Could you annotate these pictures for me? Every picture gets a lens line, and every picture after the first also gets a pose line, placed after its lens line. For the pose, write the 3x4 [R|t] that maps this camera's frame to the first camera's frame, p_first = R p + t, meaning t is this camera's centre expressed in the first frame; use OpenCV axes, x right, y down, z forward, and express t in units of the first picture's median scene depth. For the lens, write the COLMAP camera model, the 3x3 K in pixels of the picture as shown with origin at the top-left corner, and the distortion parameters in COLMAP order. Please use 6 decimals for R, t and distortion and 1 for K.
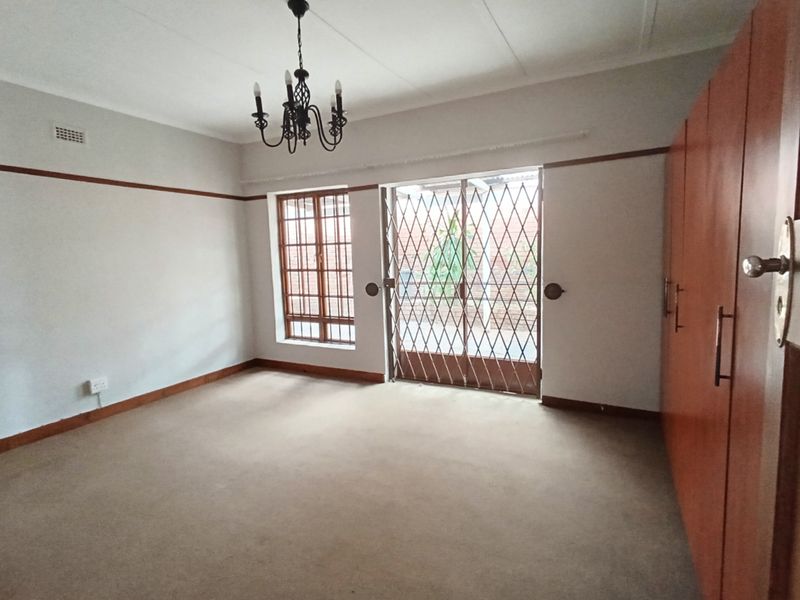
lens RADIAL K [[415.8, 0, 400.0], [0, 415.8, 300.0], [0, 0, 1]] dist [-0.000560, 0.000150]
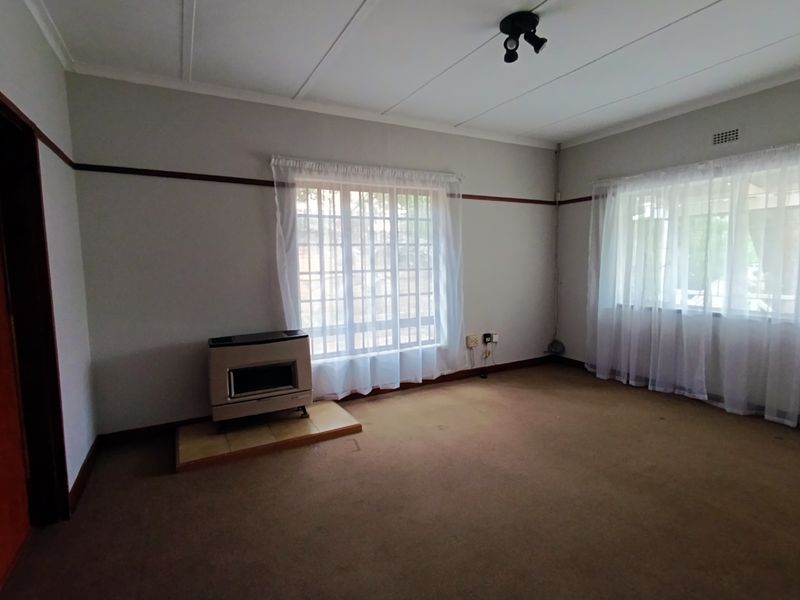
lens RADIAL K [[415.8, 0, 400.0], [0, 415.8, 300.0], [0, 0, 1]] dist [-0.000560, 0.000150]
pose [[0.570439, -0.056358, 0.819404, -1.105341], [0.078179, 0.996839, 0.014137, -0.024592], [-0.817611, 0.055996, 0.573042, 0.508950]]
